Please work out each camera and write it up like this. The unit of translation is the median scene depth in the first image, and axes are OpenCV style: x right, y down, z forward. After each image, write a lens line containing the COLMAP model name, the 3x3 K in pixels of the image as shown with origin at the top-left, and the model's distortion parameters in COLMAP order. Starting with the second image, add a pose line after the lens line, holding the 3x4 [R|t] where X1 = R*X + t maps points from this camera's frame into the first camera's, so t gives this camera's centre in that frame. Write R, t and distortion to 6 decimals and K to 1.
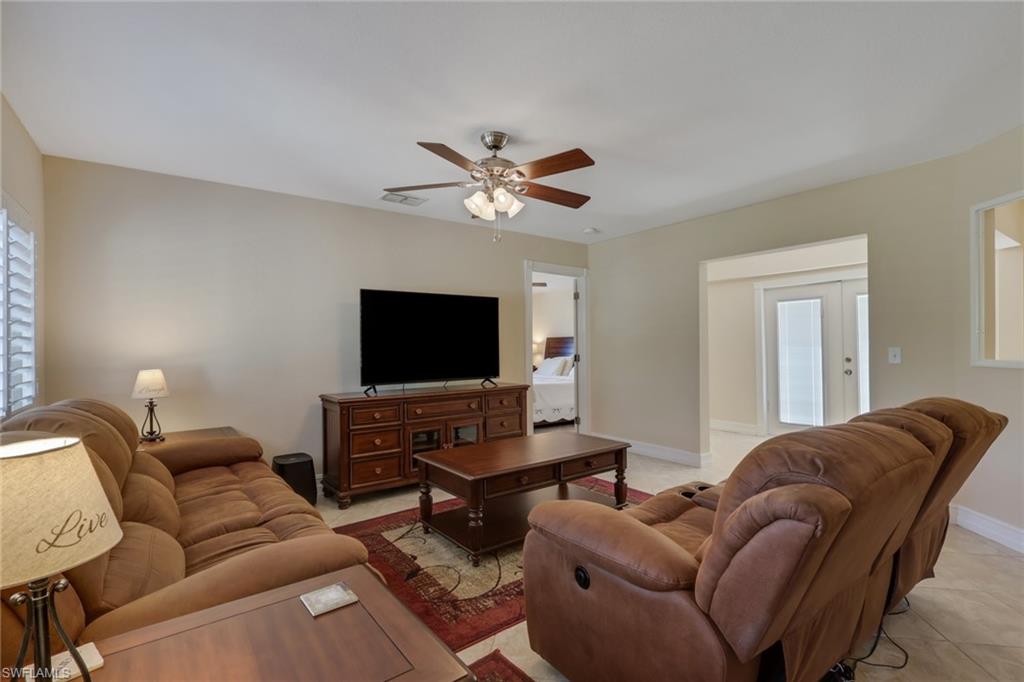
lens RADIAL K [[477.7, 0, 514.4], [0, 477.7, 342.0], [0, 0, 1]] dist [-0.002276, -0.000615]
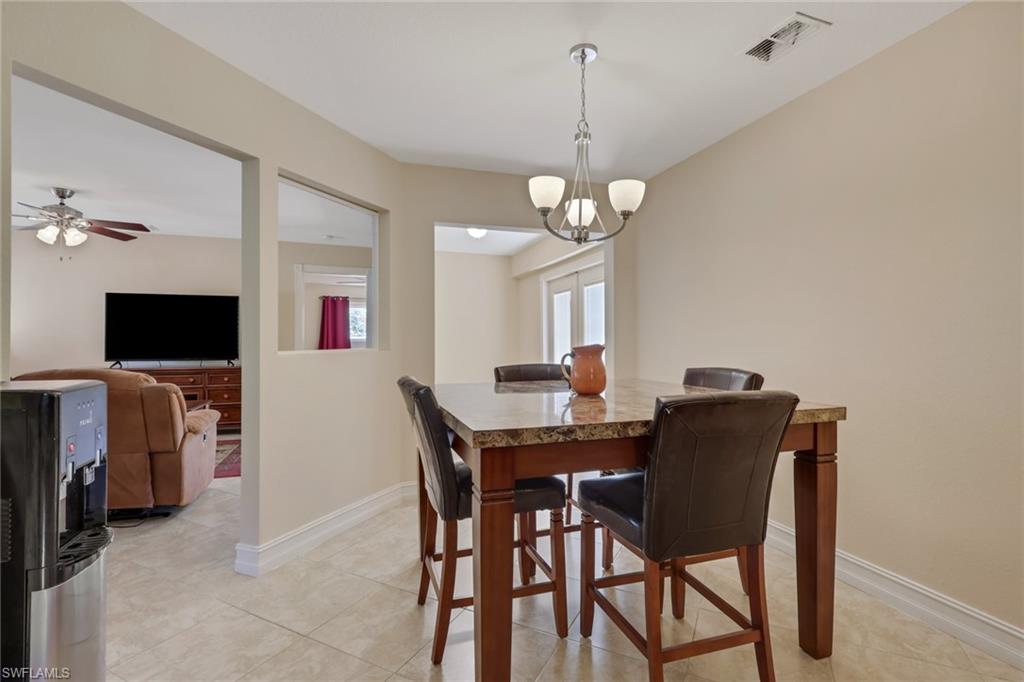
lens RADIAL K [[477.7, 0, 514.4], [0, 477.7, 342.0], [0, 0, 1]] dist [-0.002276, -0.000615]
pose [[0.954679, 0.015120, -0.297253, 1.225745], [-0.008065, 0.999656, 0.024947, -0.011076], [0.297528, -0.021420, 0.954473, 0.010361]]
